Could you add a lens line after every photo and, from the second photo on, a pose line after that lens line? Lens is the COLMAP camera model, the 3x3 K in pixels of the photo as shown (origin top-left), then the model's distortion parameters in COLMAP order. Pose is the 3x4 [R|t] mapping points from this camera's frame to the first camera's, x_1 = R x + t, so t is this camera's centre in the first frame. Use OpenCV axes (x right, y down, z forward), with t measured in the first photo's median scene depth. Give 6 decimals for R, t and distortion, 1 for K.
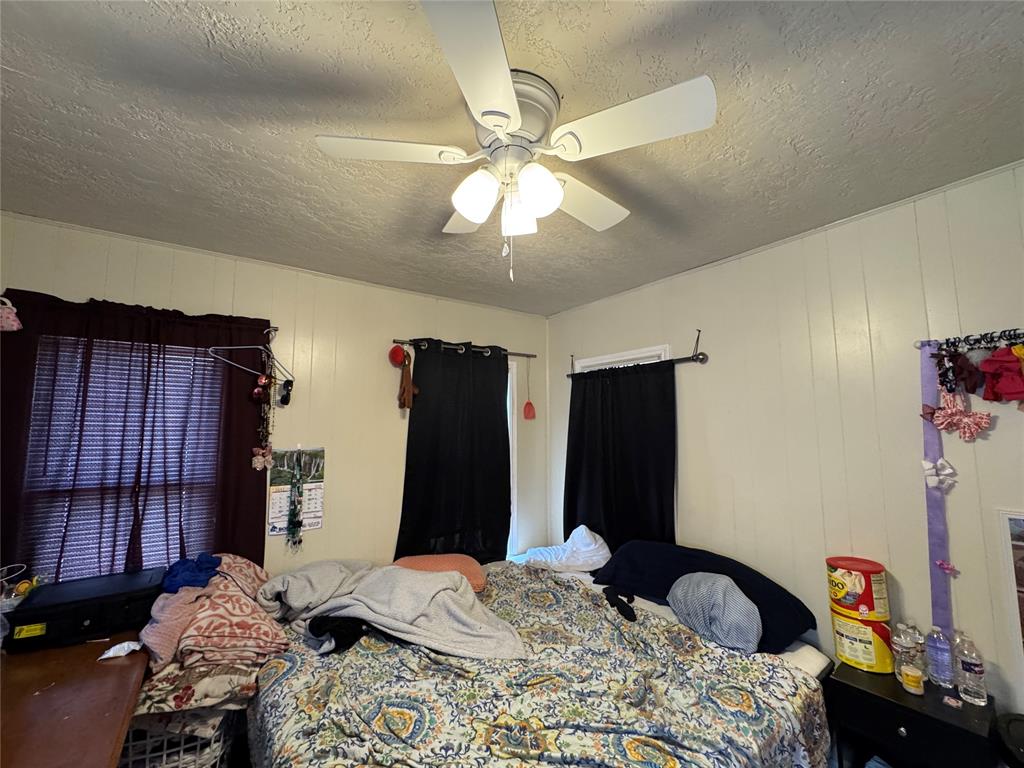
lens RADIAL K [[409.0, 0, 511.2], [0, 409.0, 384.9], [0, 0, 1]] dist [-0.005044, 0.000563]
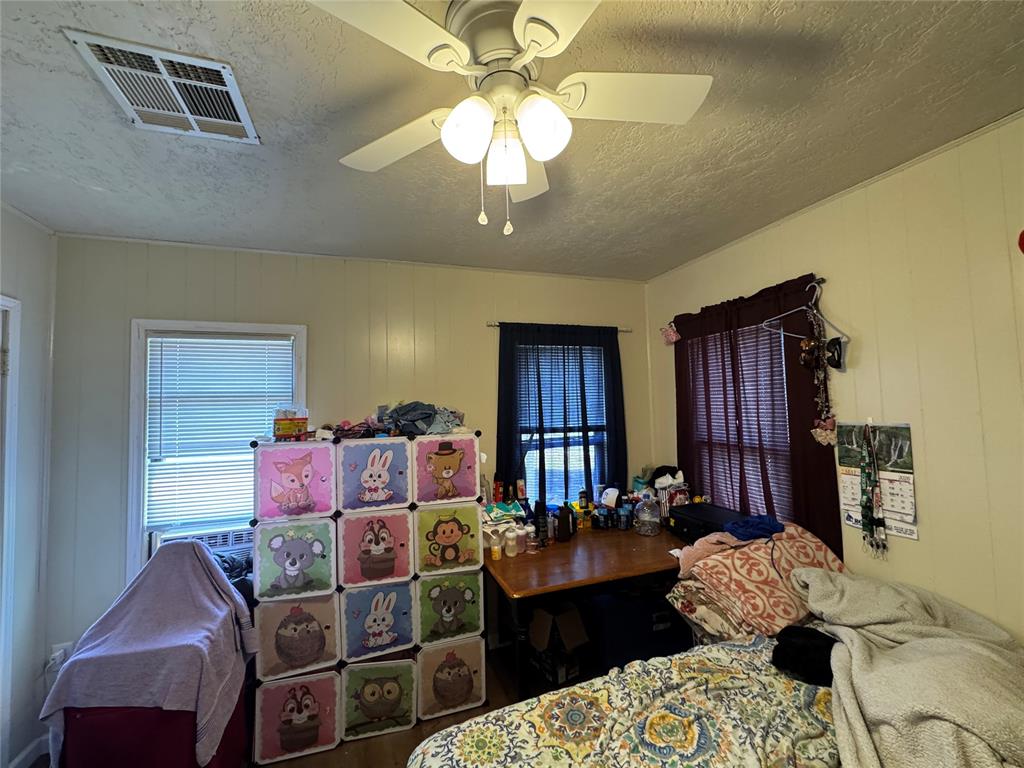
lens RADIAL K [[409.0, 0, 511.2], [0, 409.0, 384.9], [0, 0, 1]] dist [-0.005044, 0.000563]
pose [[-0.281139, -0.037315, -0.958941, 0.443940], [0.121432, 0.989829, -0.074118, 0.067986], [0.951953, -0.137284, -0.273749, 0.652917]]
